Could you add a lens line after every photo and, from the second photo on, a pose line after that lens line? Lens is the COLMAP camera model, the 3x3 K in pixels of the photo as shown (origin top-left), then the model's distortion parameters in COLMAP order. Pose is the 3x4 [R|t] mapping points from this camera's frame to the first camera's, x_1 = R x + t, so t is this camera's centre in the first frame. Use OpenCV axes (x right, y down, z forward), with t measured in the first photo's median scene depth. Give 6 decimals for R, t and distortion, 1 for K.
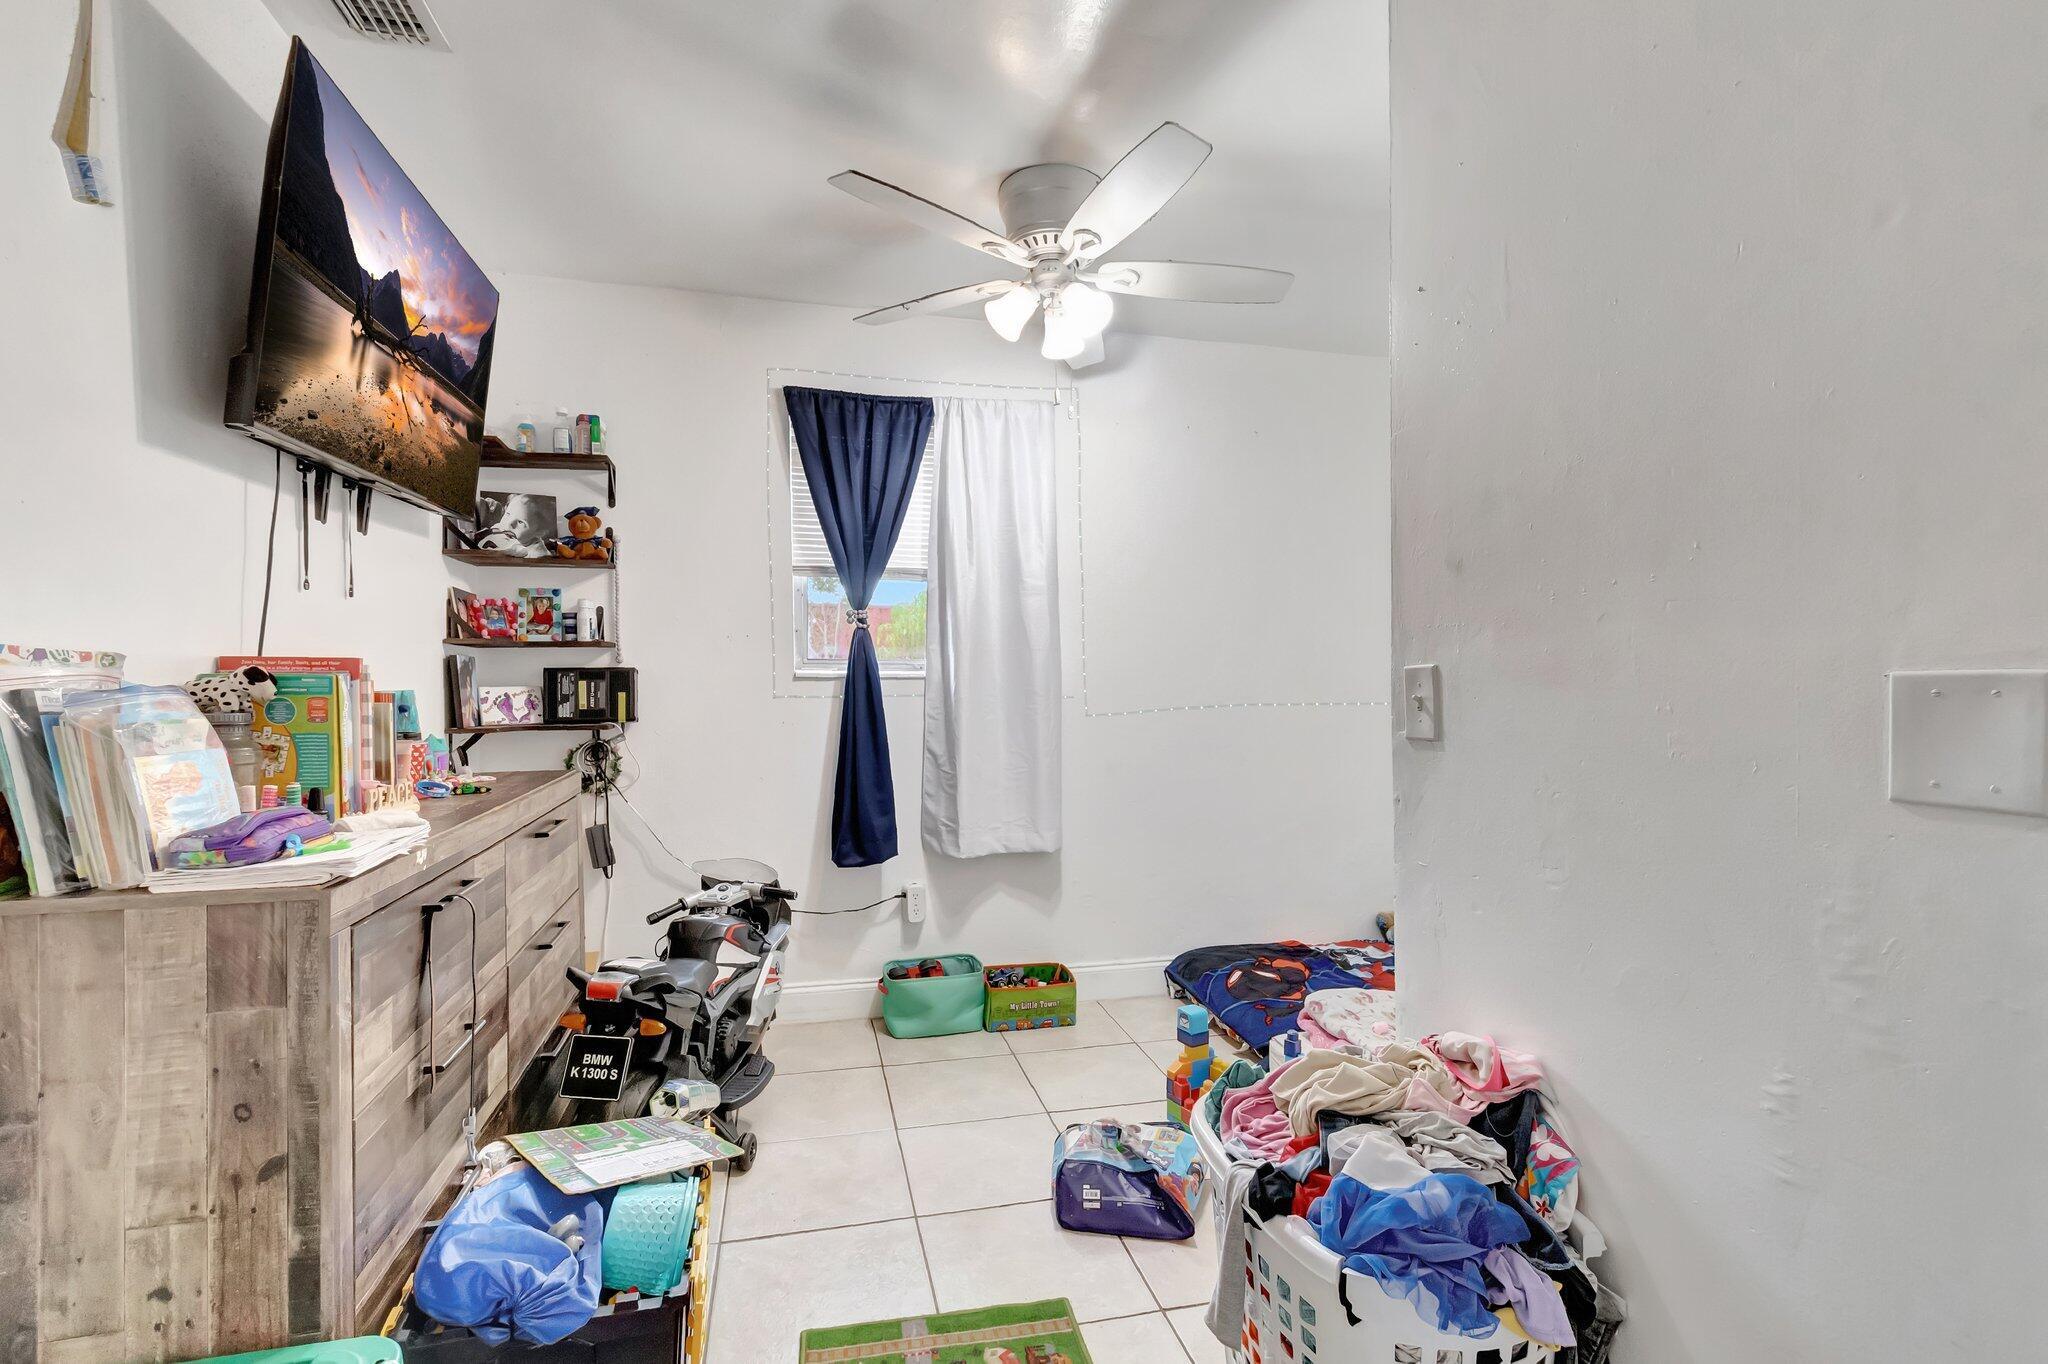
lens RADIAL K [[942.0, 0, 1024.0], [0, 942.0, 682.0], [0, 0, 1]] dist [-0.047733, 0.000027]
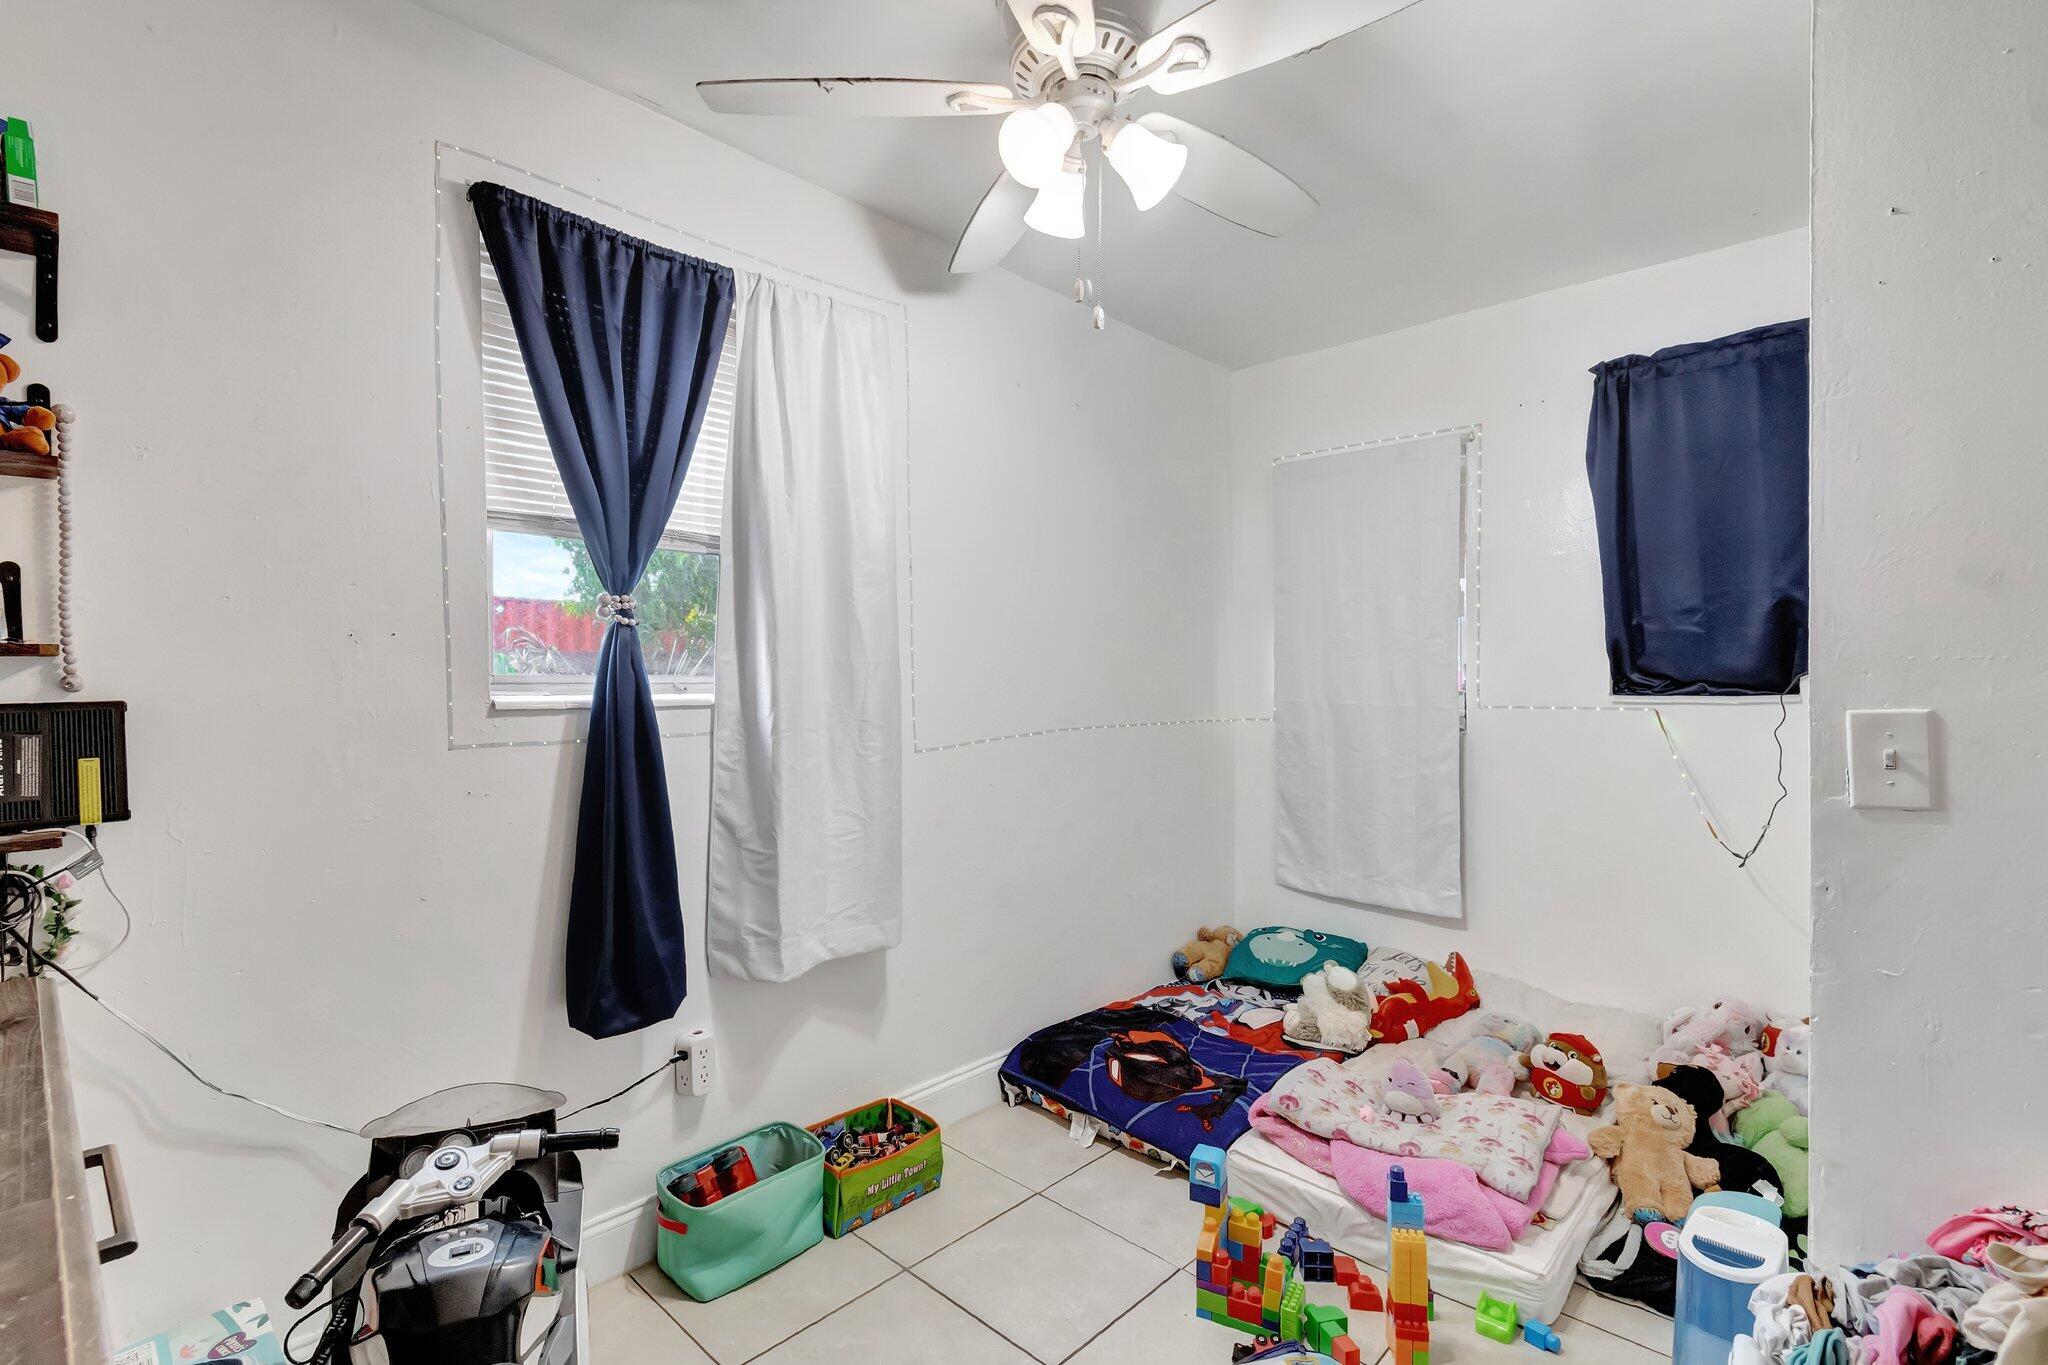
lens RADIAL K [[935.1, 0, 1020.7], [0, 935.1, 670.1], [0, 0, 1]] dist [-0.018475, 0.009500]
pose [[0.843758, -0.000141, 0.536724, -0.275984], [0.005283, 0.999954, -0.008043, -0.023037], [-0.536698, 0.009622, 0.843720, 0.363716]]
